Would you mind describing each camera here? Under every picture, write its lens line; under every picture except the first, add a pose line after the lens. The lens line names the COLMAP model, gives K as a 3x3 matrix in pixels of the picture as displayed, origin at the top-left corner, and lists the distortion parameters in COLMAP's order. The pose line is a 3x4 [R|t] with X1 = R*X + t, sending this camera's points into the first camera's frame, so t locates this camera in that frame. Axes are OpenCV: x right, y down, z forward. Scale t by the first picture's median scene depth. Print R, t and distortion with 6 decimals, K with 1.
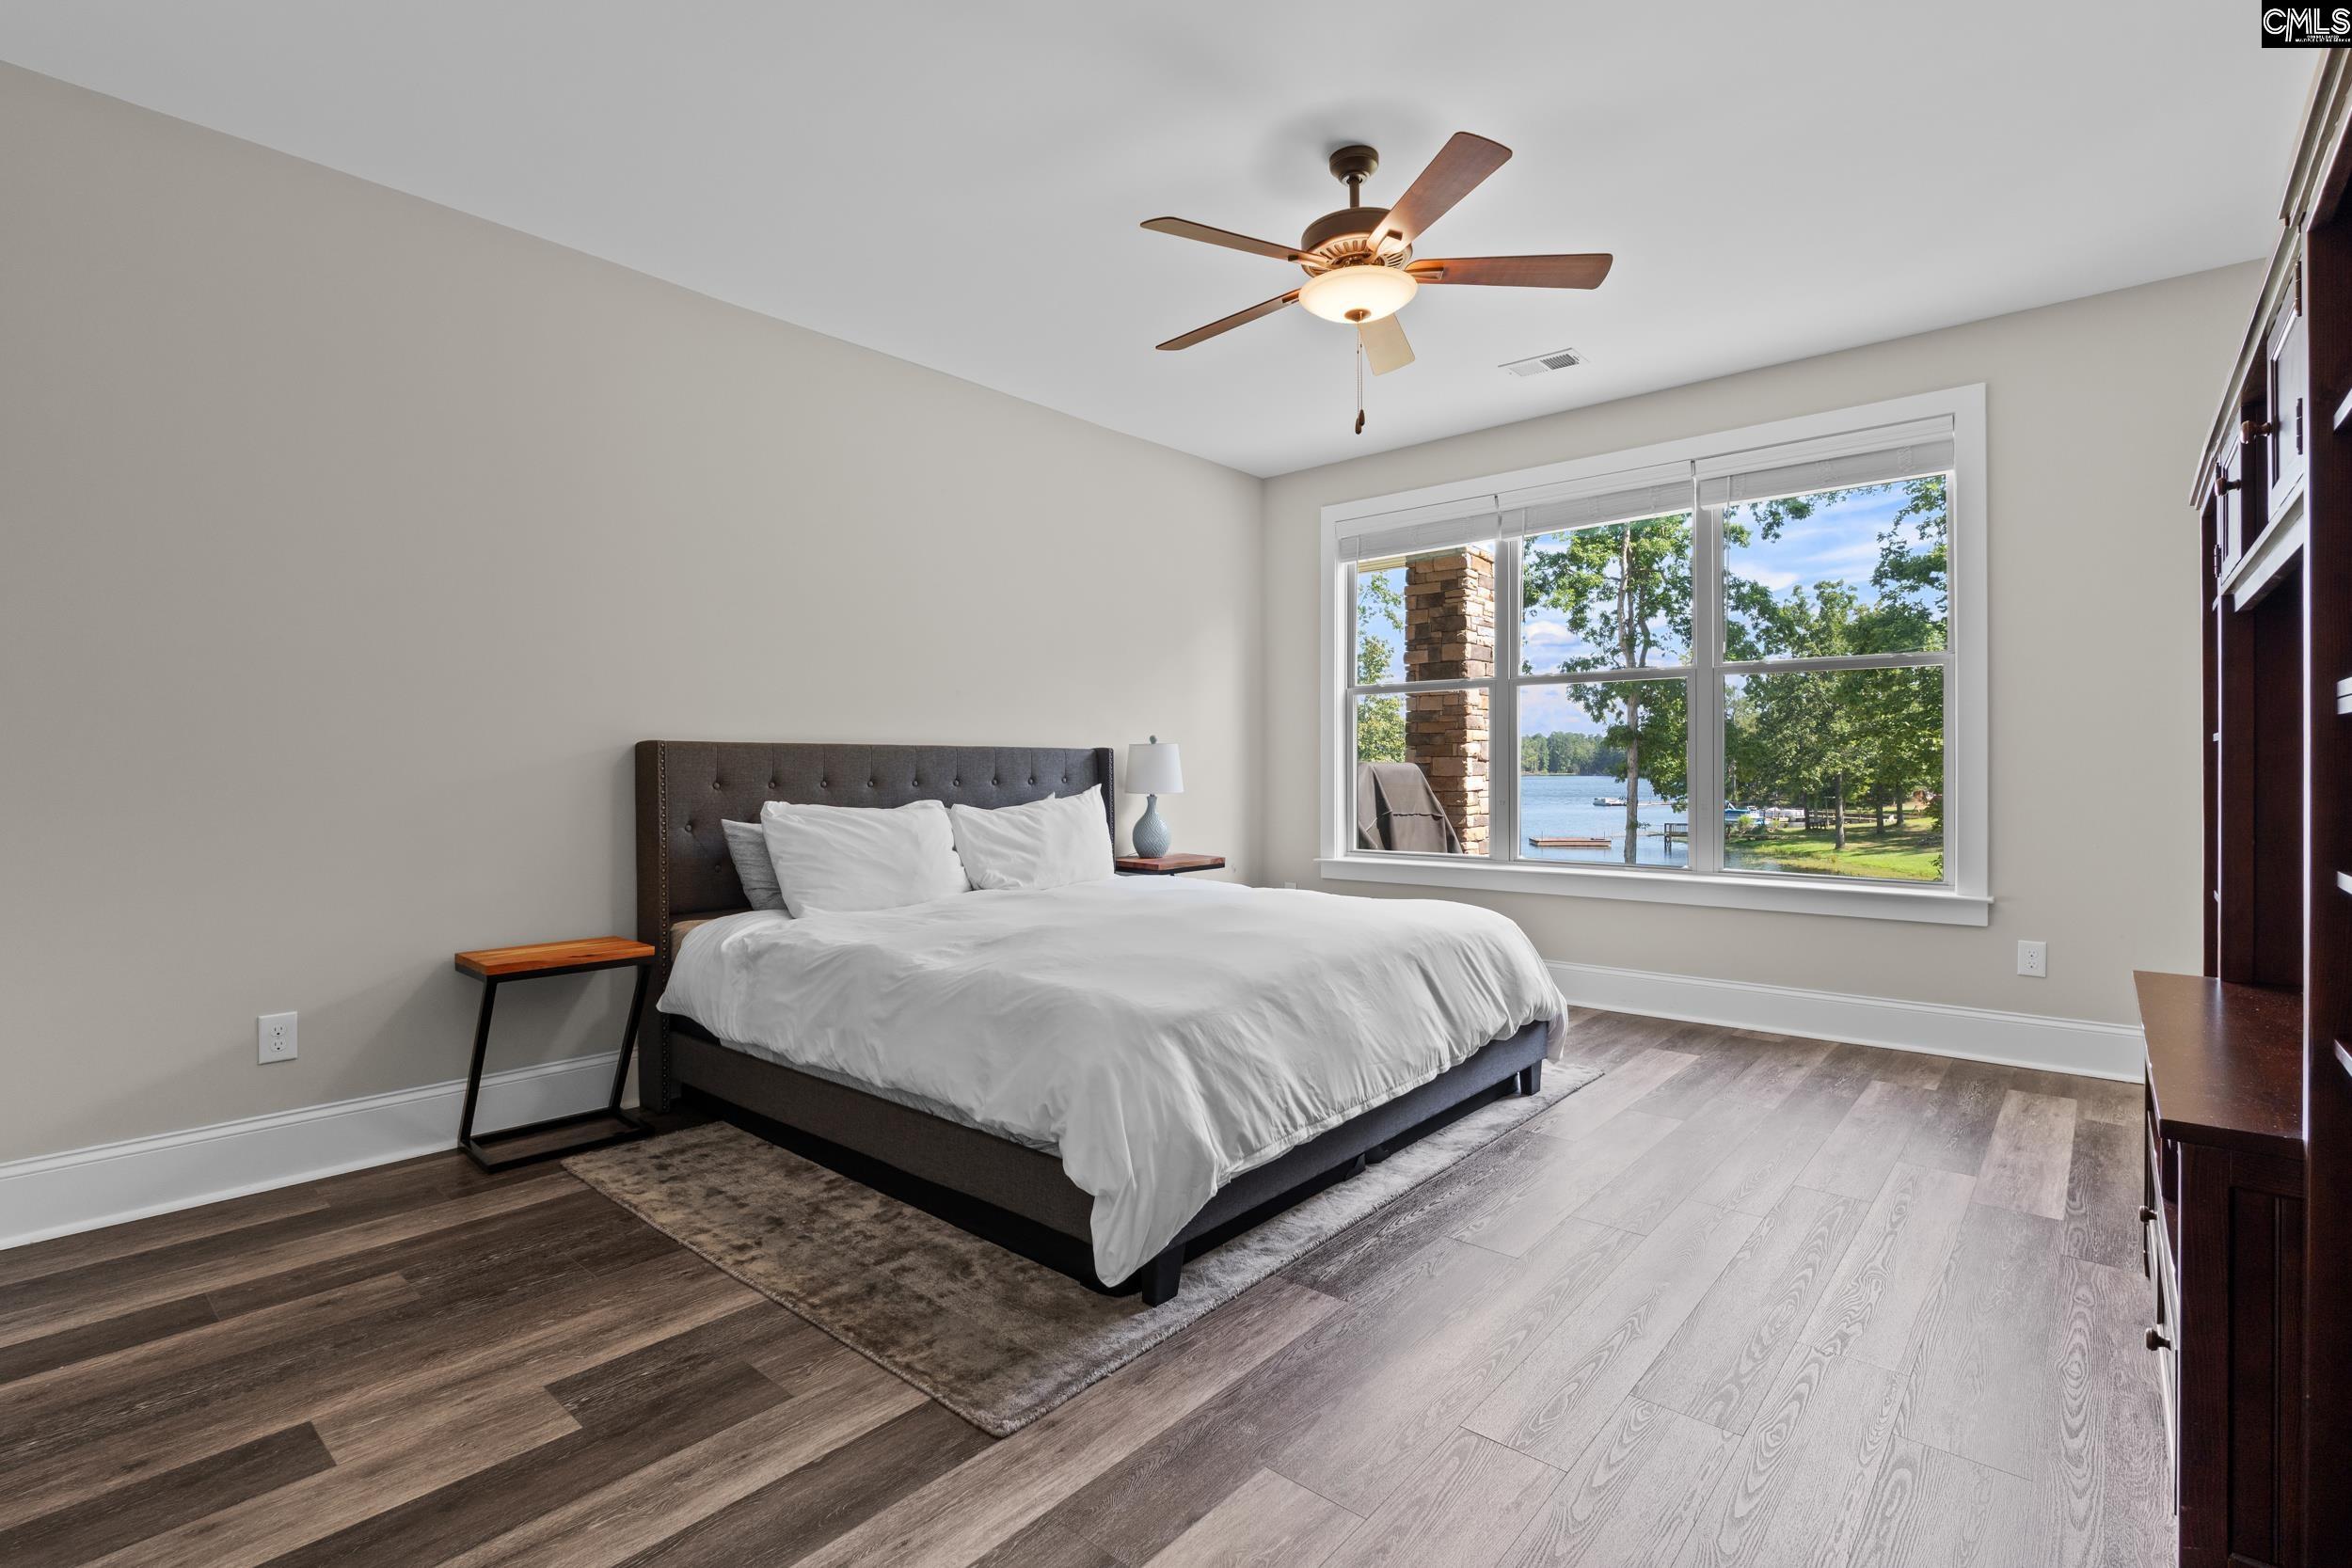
lens RADIAL K [[1092.3, 0, 1176.7], [0, 1092.3, 767.5], [0, 0, 1]] dist [0.000422, 0.000018]
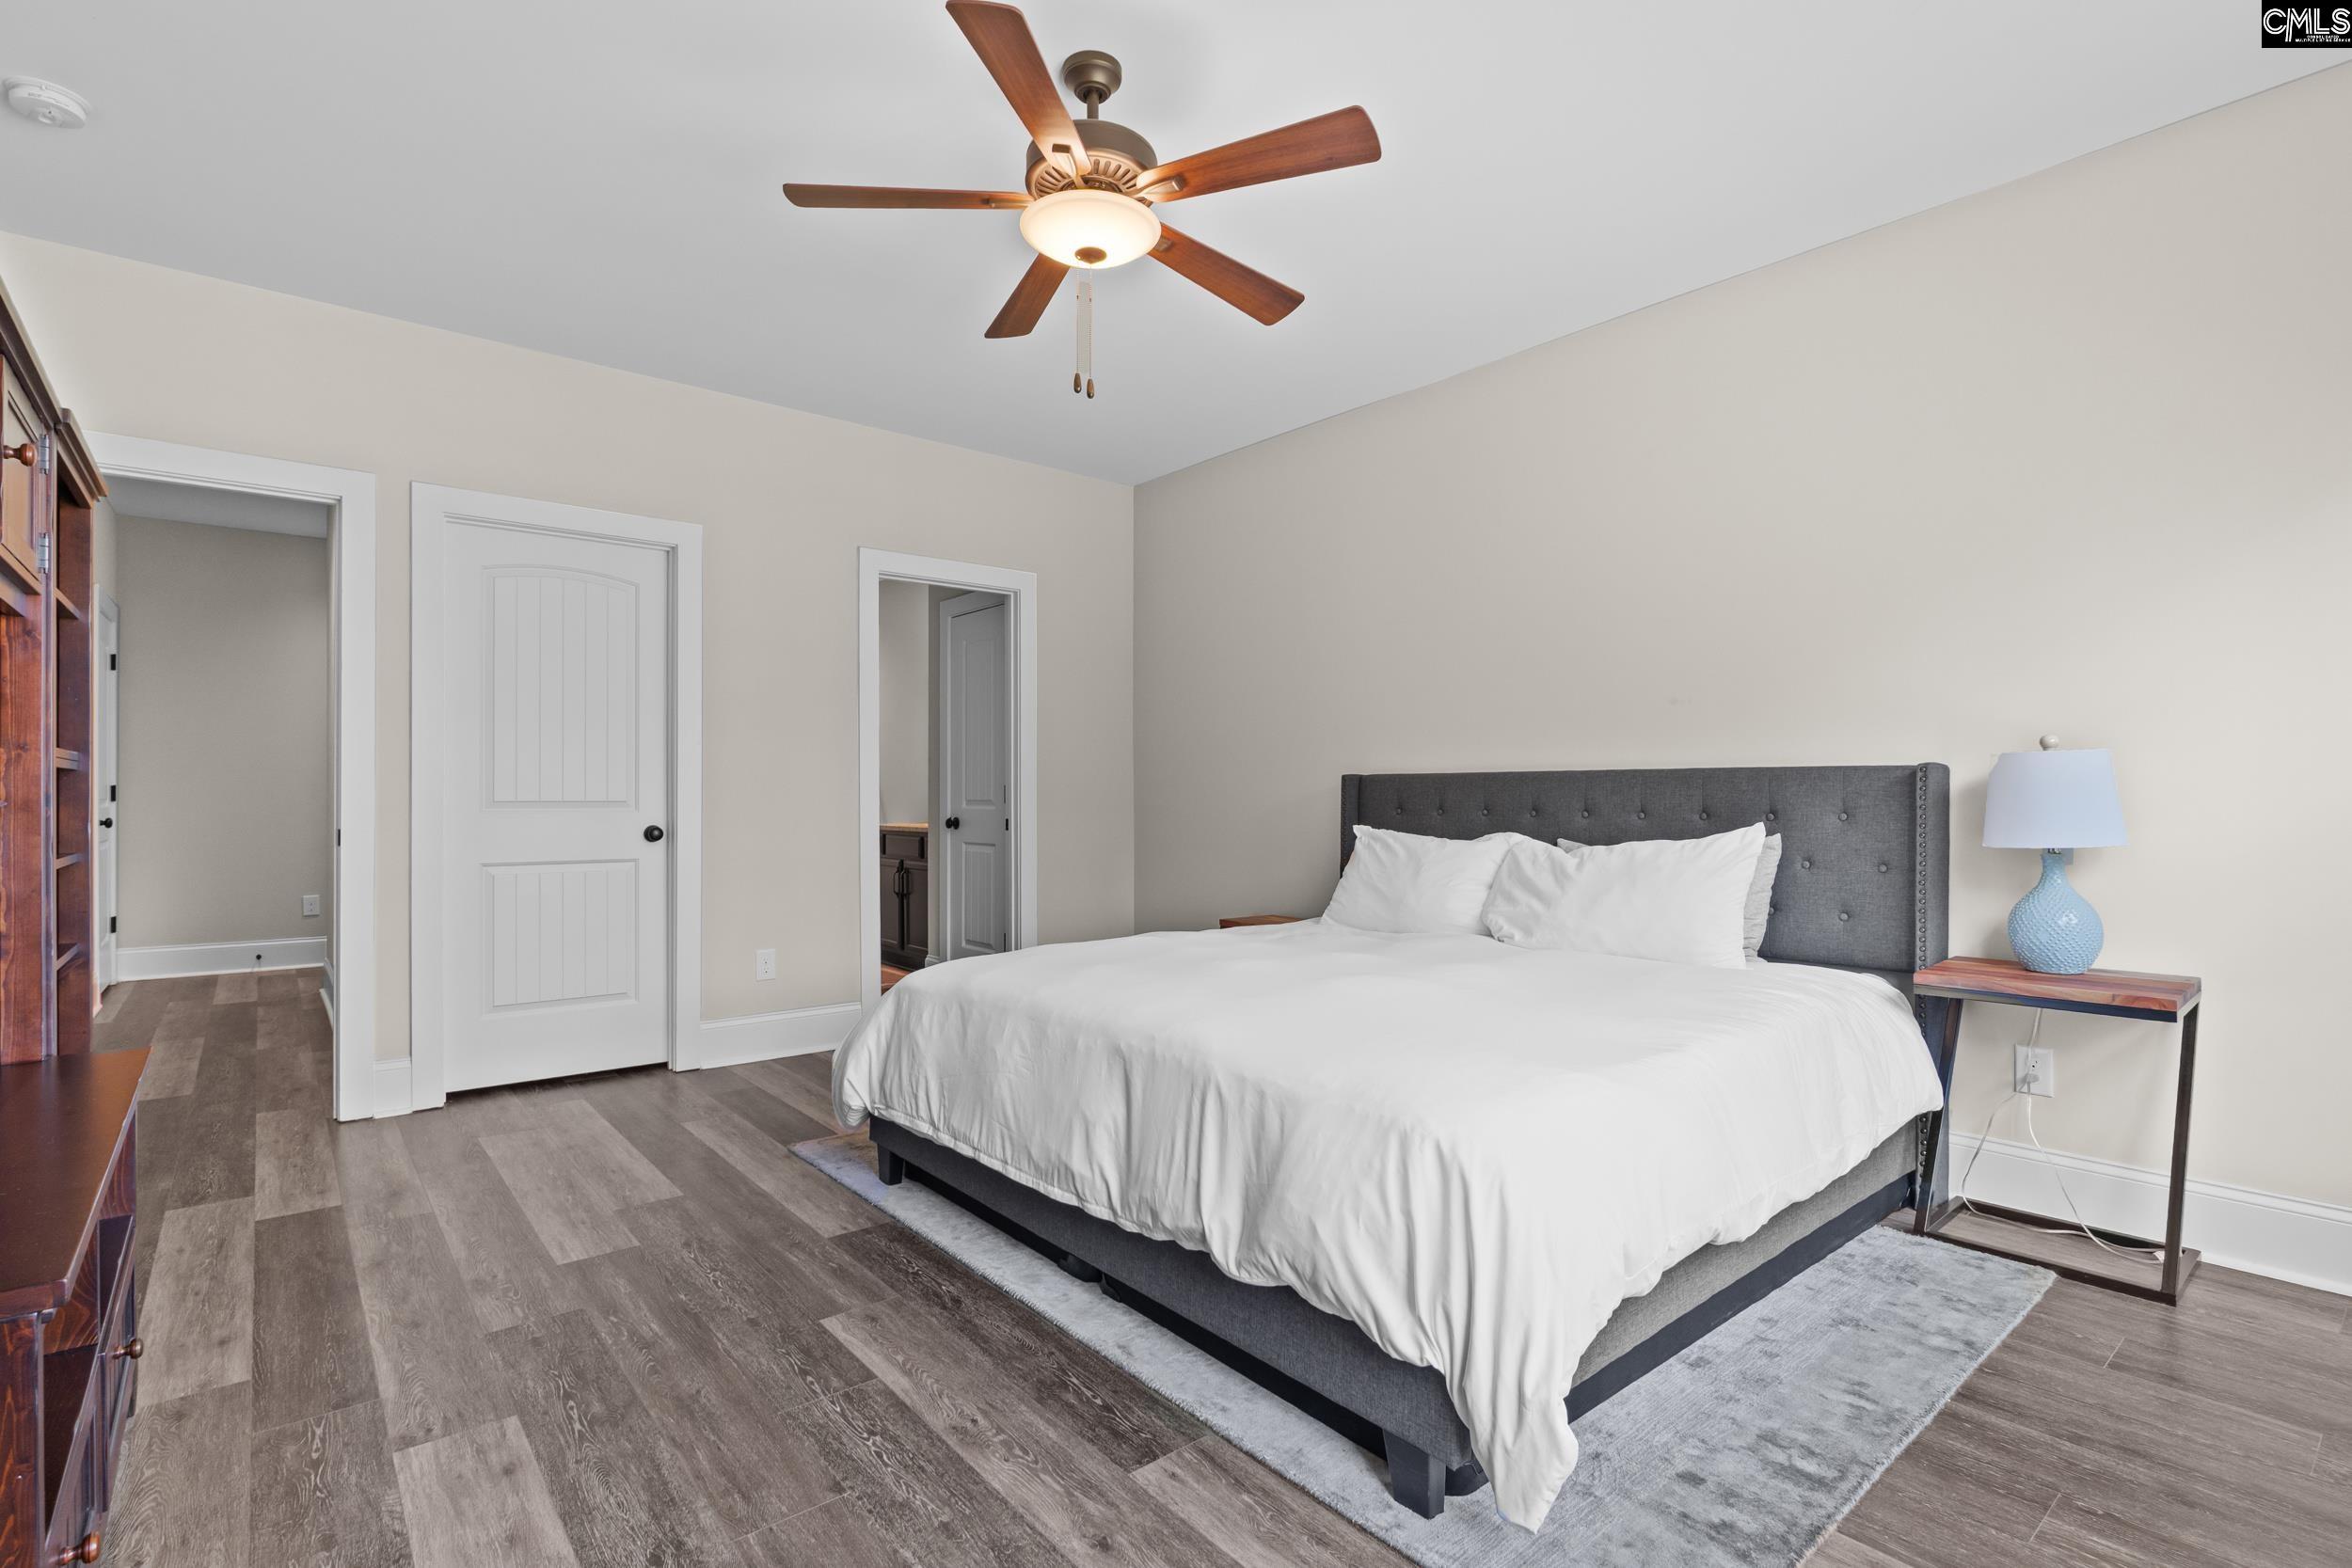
lens RADIAL K [[1098.7, 0, 1176.0], [0, 1098.7, 784.0], [0, 0, 1]] dist [-0.000602, -0.000040]
pose [[-0.166985, -0.008118, -0.985926, 0.954459], [0.001861, 0.999962, -0.008549, -0.004280], [0.985958, -0.003262, -0.166963, 1.165069]]
